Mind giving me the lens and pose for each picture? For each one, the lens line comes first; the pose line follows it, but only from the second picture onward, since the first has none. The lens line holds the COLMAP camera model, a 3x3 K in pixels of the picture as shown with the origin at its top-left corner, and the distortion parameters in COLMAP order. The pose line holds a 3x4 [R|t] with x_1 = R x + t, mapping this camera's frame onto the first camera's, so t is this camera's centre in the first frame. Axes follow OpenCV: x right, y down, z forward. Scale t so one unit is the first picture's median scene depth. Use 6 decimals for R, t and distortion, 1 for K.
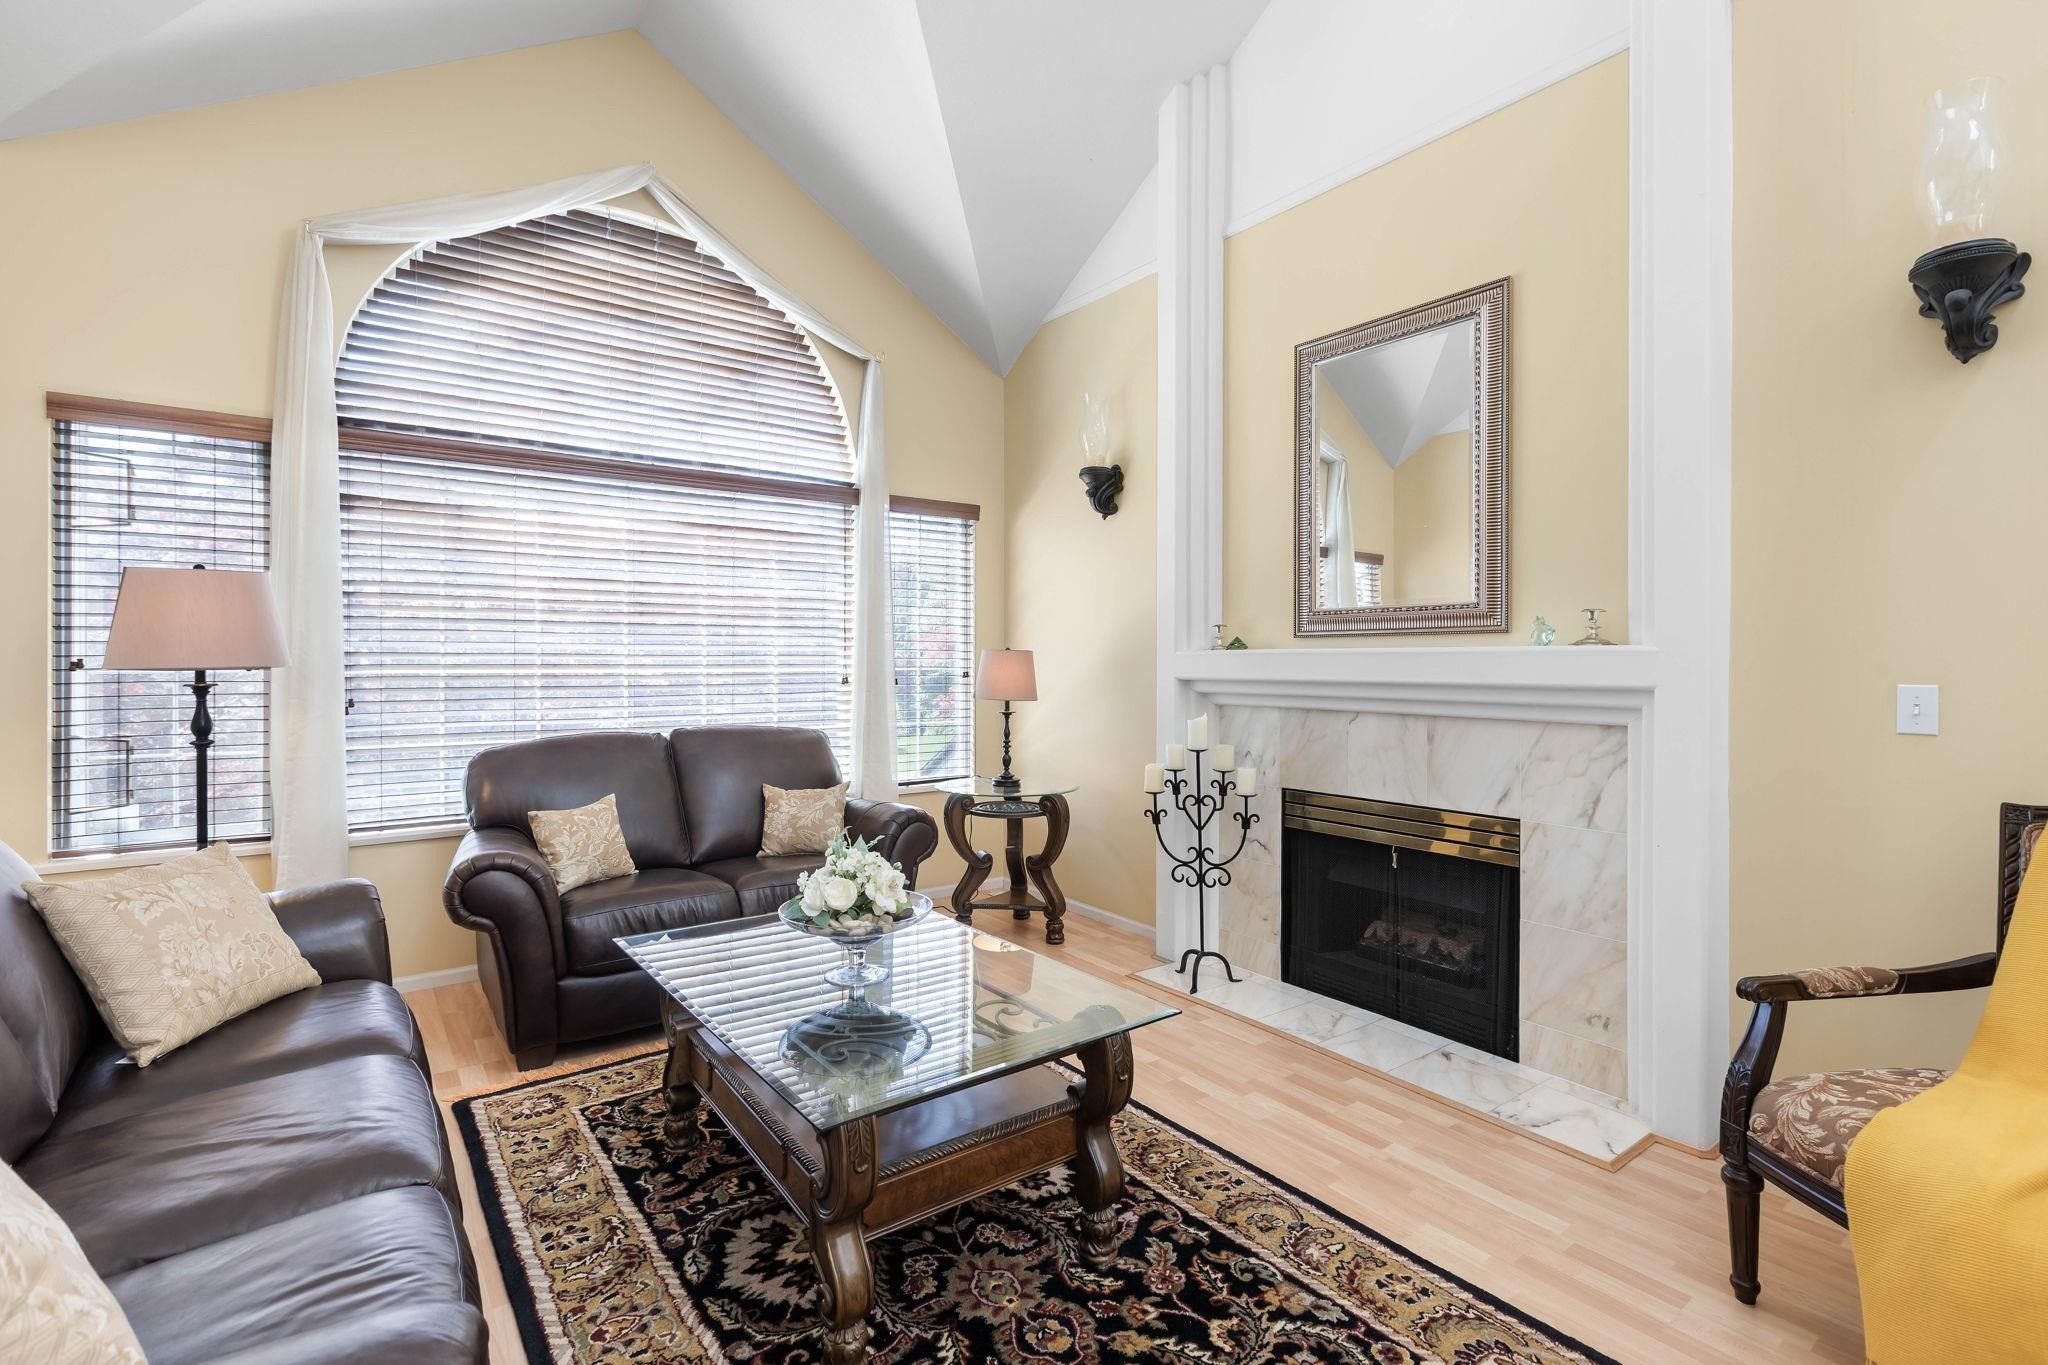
lens RADIAL K [[927.2, 0, 1024.1], [0, 927.2, 671.5], [0, 0, 1]] dist [0.000207, -0.000153]
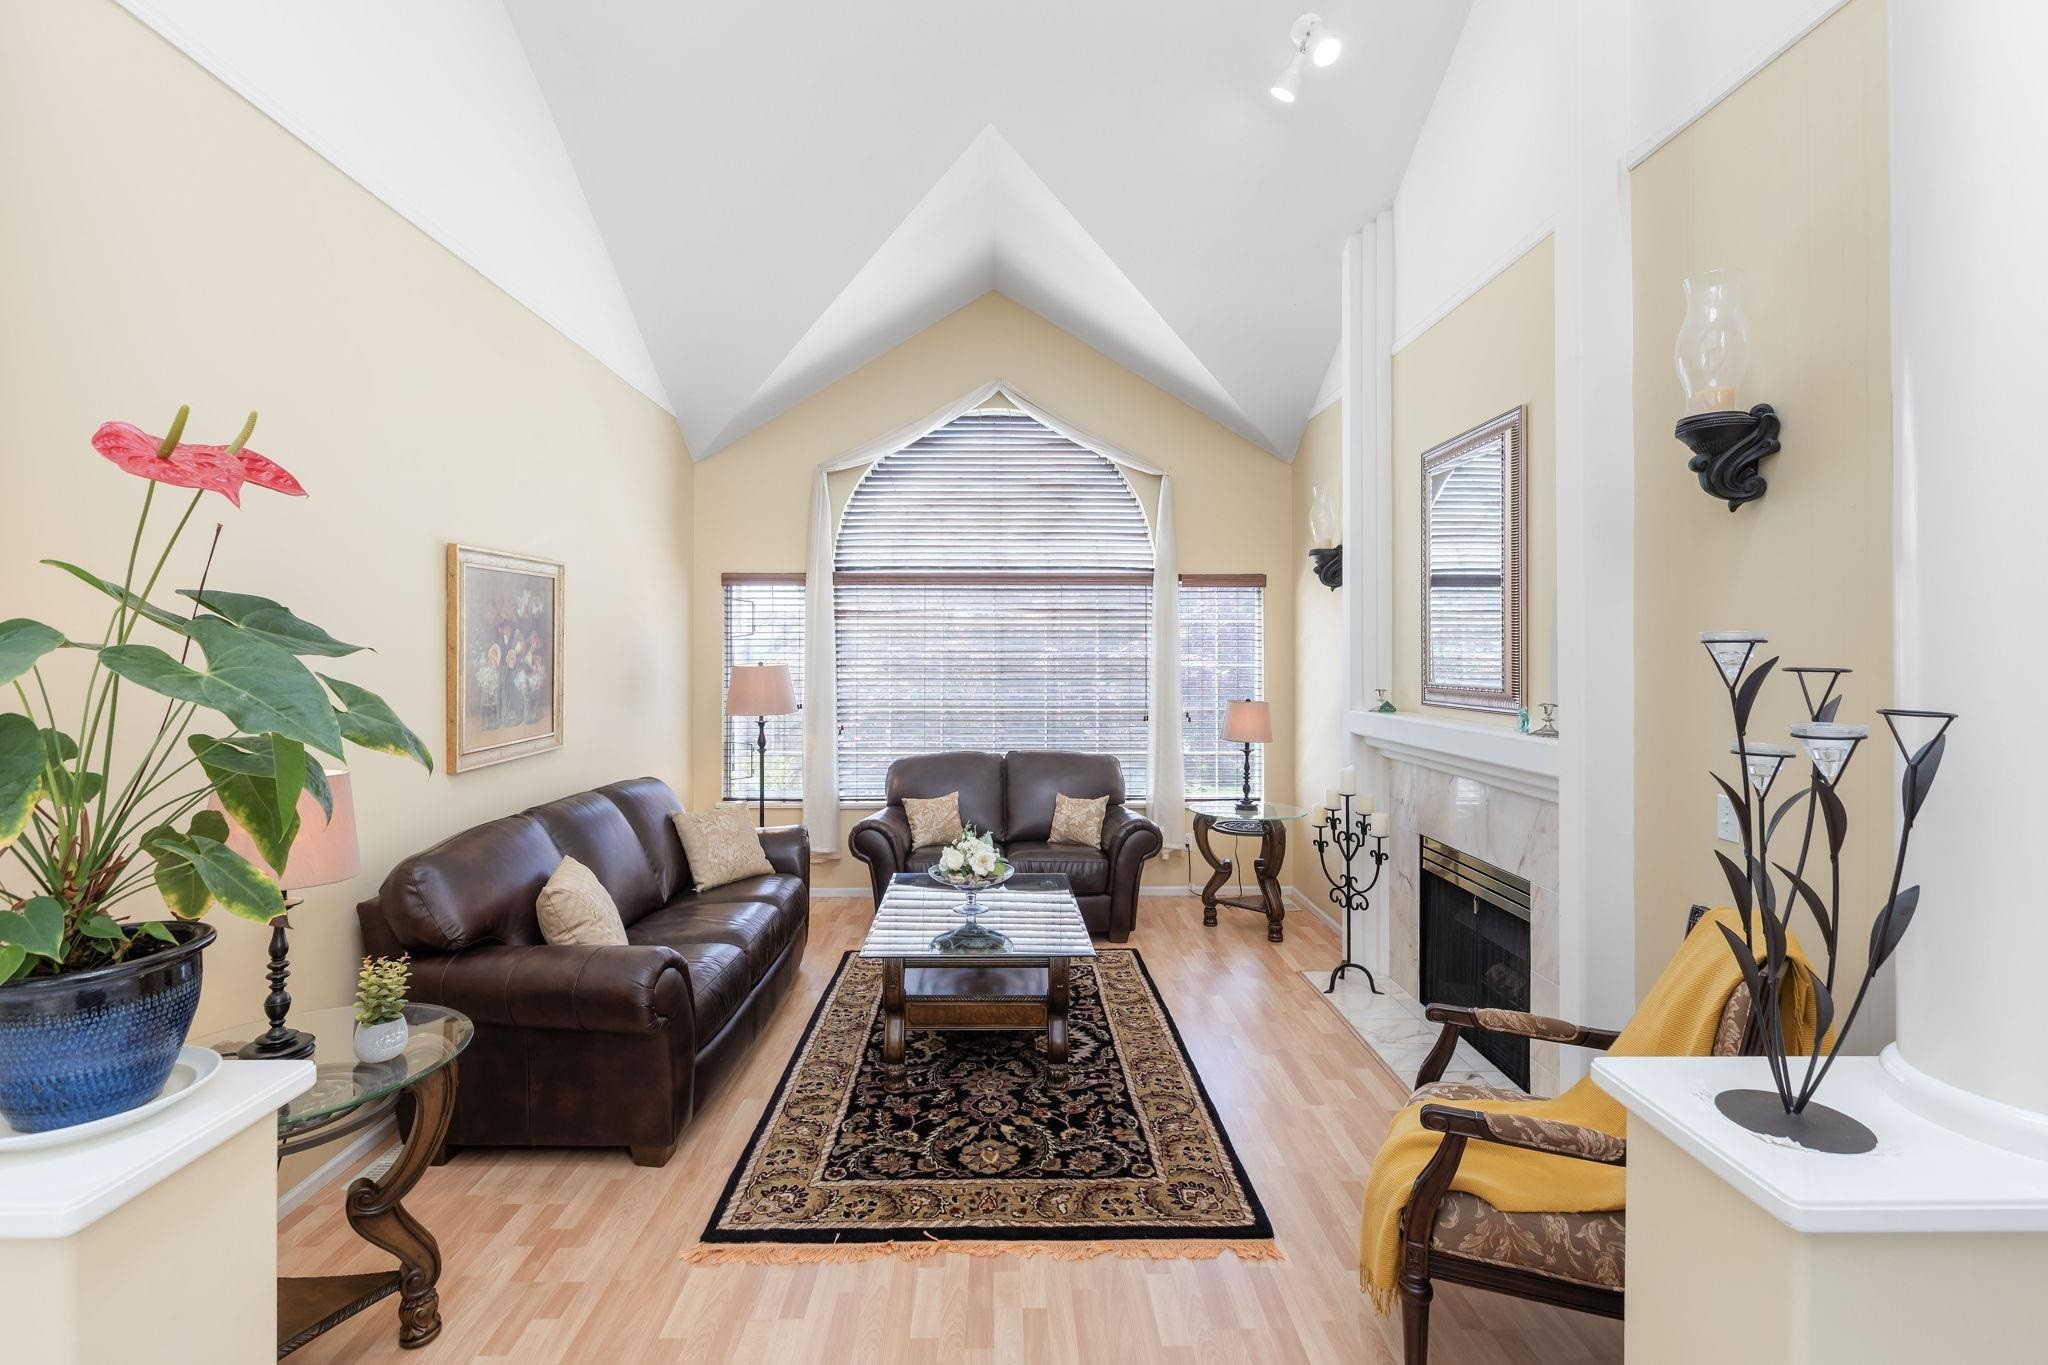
lens RADIAL K [[927.2, 0, 1017.4], [0, 927.2, 669.5], [0, 0, 1]] dist [0.000207, -0.000153]
pose [[0.811943, 0.006106, -0.583704, 0.590793], [-0.004868, 0.999981, 0.003689, -0.087615], [0.583716, -0.000153, 0.811958, -0.248472]]
